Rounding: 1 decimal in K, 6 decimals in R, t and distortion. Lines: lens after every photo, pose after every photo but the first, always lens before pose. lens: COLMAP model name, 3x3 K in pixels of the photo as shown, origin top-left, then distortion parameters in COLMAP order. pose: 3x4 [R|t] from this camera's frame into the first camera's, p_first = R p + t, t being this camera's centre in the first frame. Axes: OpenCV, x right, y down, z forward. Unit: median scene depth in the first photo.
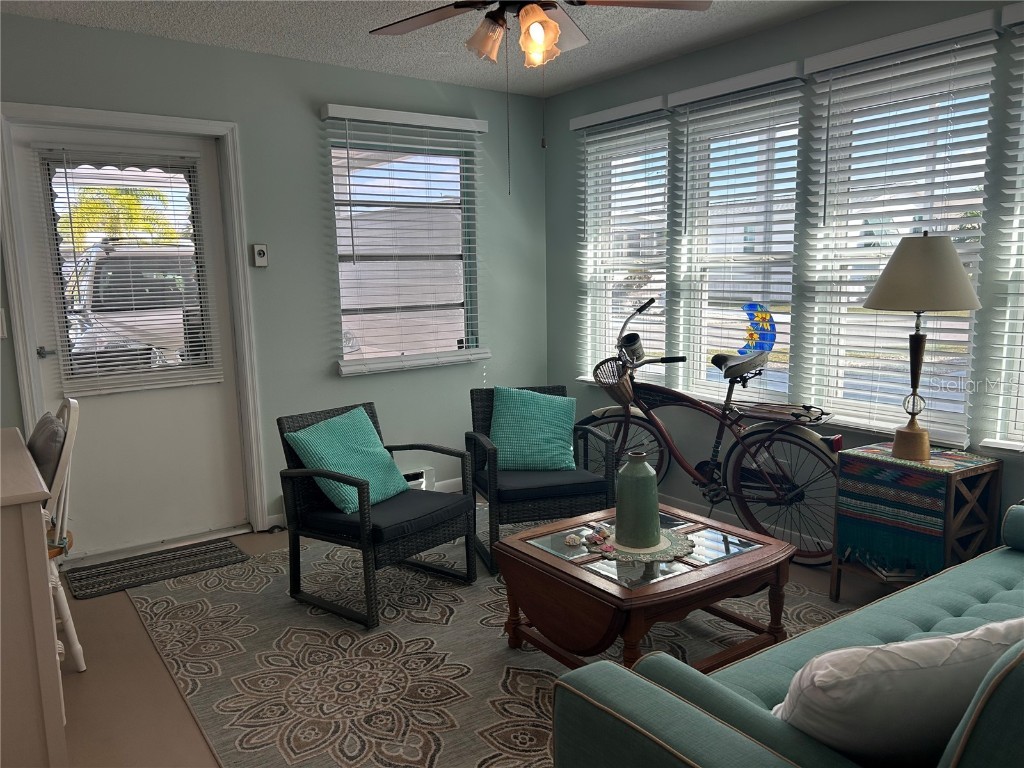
lens RADIAL K [[773.5, 0, 504.0], [0, 773.5, 387.1], [0, 0, 1]] dist [0.070210, -0.089308]
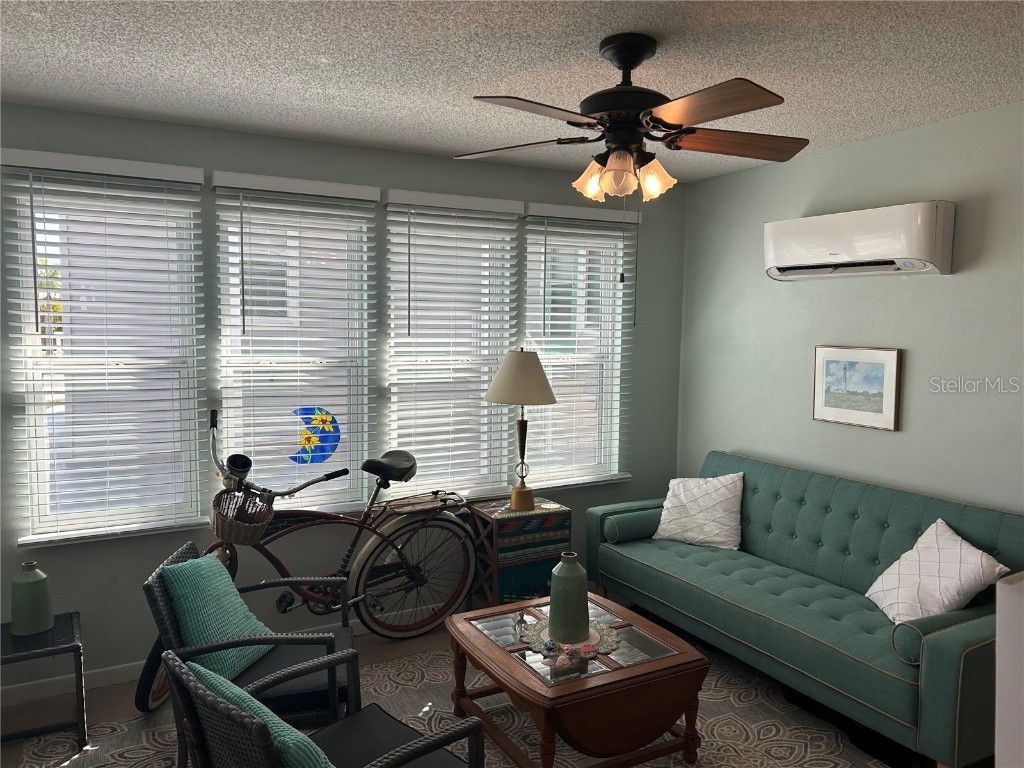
lens RADIAL K [[773.5, 0, 504.0], [0, 773.5, 387.1], [0, 0, 1]] dist [0.070210, -0.089308]
pose [[0.117734, -0.060052, 0.991228, -0.686957], [0.136418, 0.989685, 0.043756, -0.155583], [-0.983630, 0.130070, 0.124712, 0.697033]]
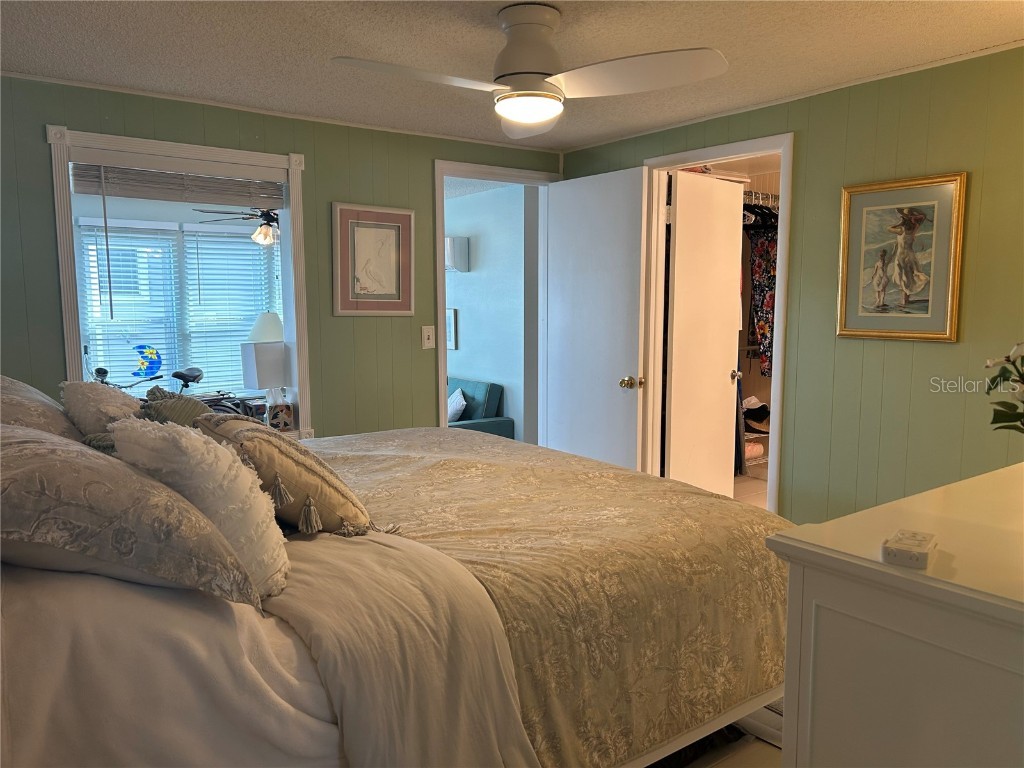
lens RADIAL K [[773.5, 0, 504.0], [0, 773.5, 387.1], [0, 0, 1]] dist [0.070210, -0.089308]
pose [[-0.024074, -0.105893, 0.994086, -1.620960], [0.150932, 0.982591, 0.108324, -0.090254], [-0.988251, 0.152647, -0.007672, 0.241191]]
